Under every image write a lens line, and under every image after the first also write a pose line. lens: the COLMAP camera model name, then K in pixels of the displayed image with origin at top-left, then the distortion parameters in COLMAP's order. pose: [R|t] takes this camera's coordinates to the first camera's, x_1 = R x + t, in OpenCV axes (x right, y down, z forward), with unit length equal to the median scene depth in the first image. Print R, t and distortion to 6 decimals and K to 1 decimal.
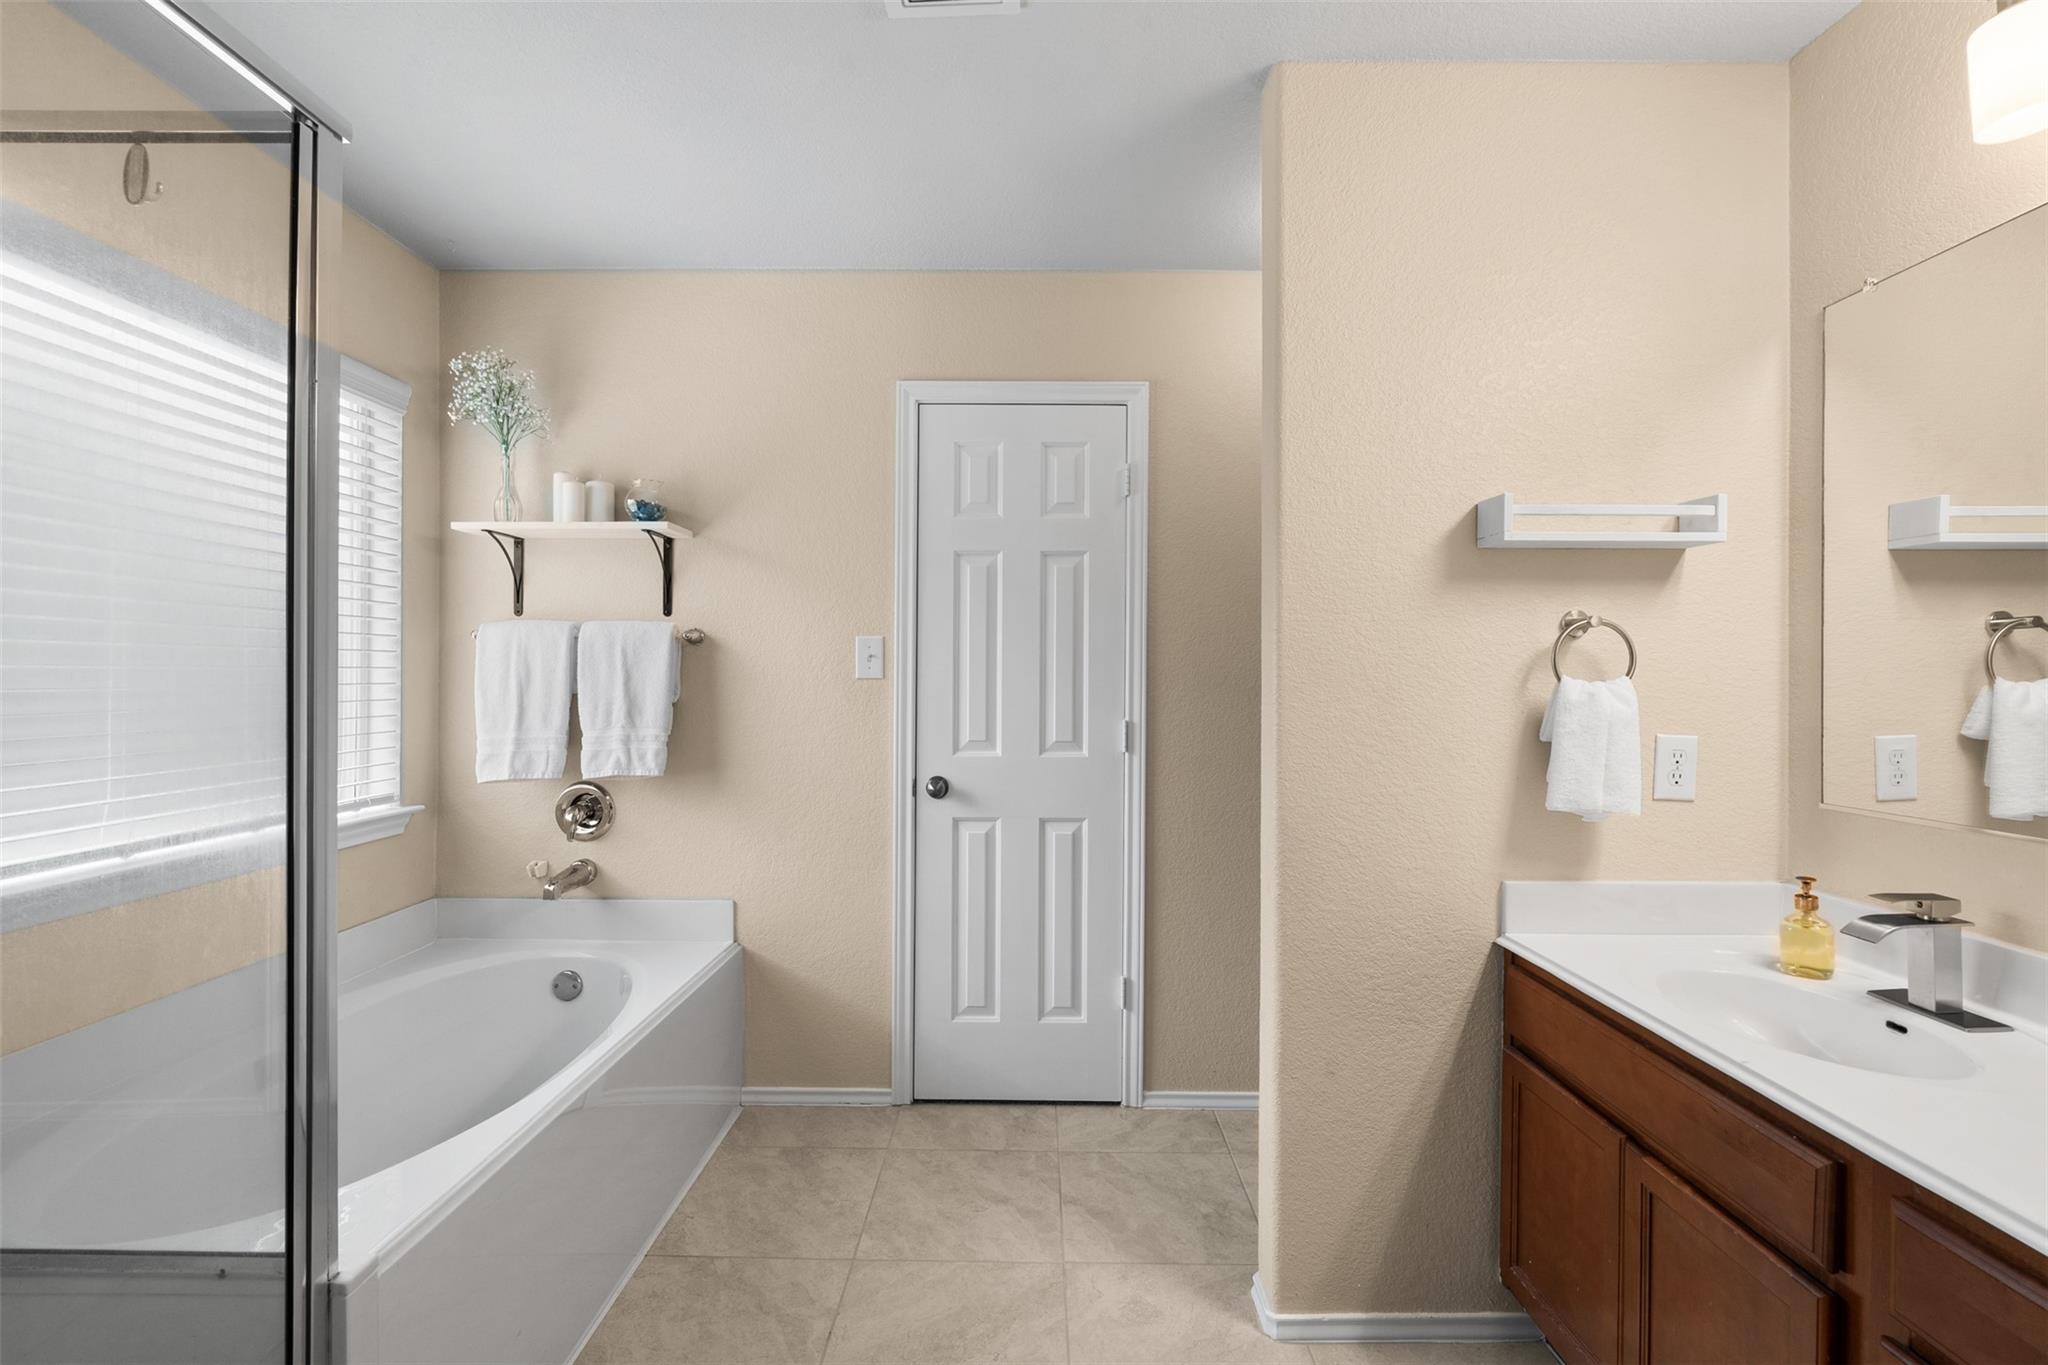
lens RADIAL K [[918.6, 0, 1026.9], [0, 918.6, 680.1], [0, 0, 1]] dist [-0.006607, 0.002238]
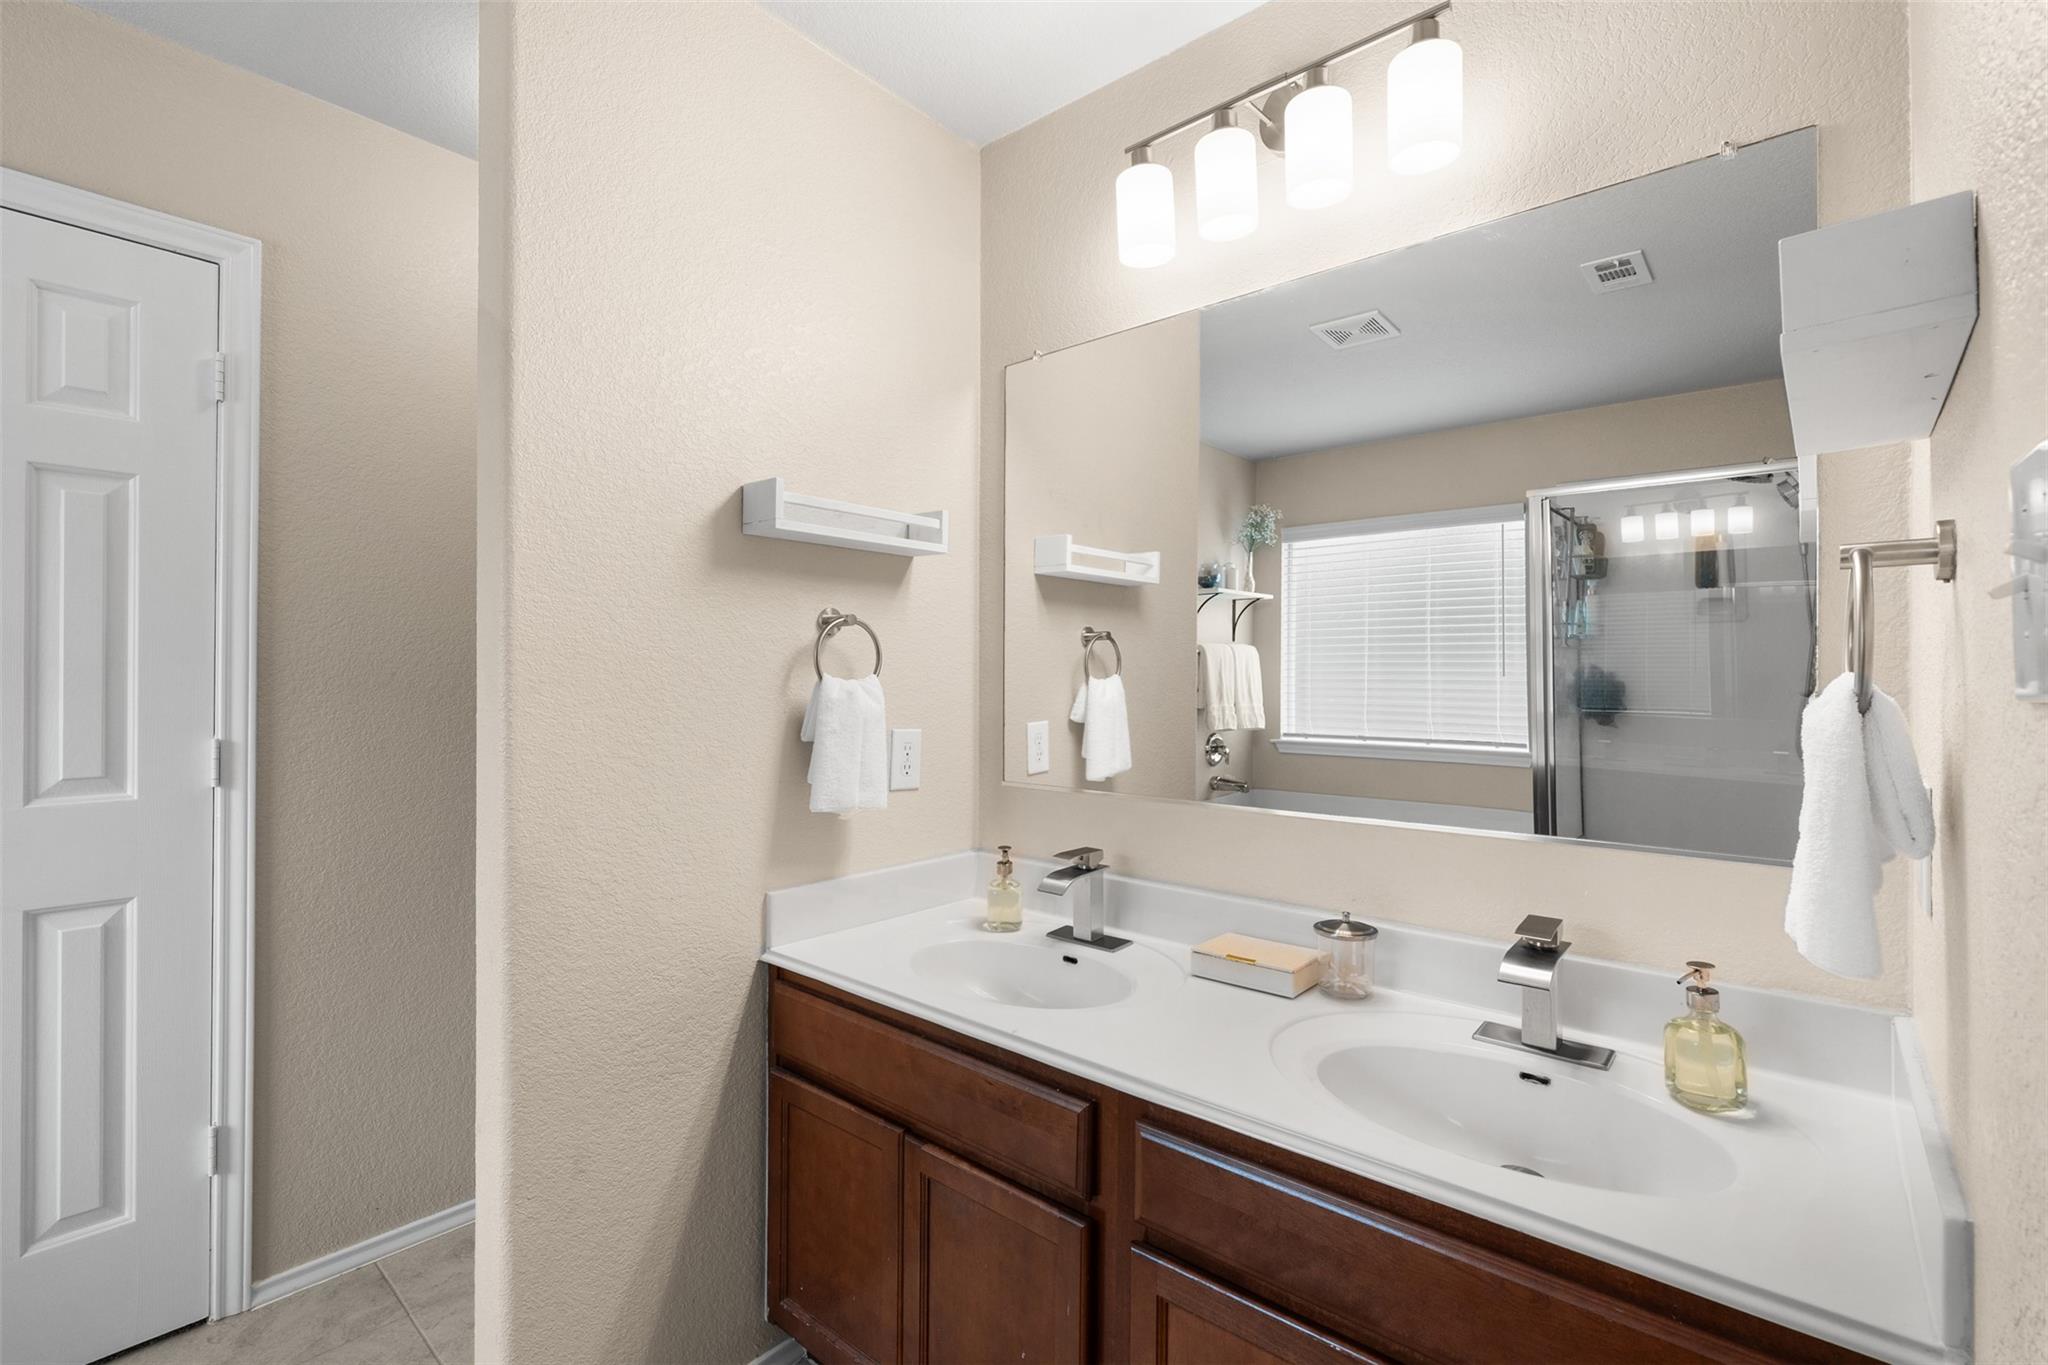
lens RADIAL K [[918.6, 0, 1032.0], [0, 918.6, 679.4], [0, 0, 1]] dist [-0.006607, 0.002238]
pose [[0.650906, -0.001172, 0.759158, -0.011393], [0.000388, 0.999999, 0.001211, 0.000187], [-0.759158, -0.000494, 0.650906, 0.129186]]
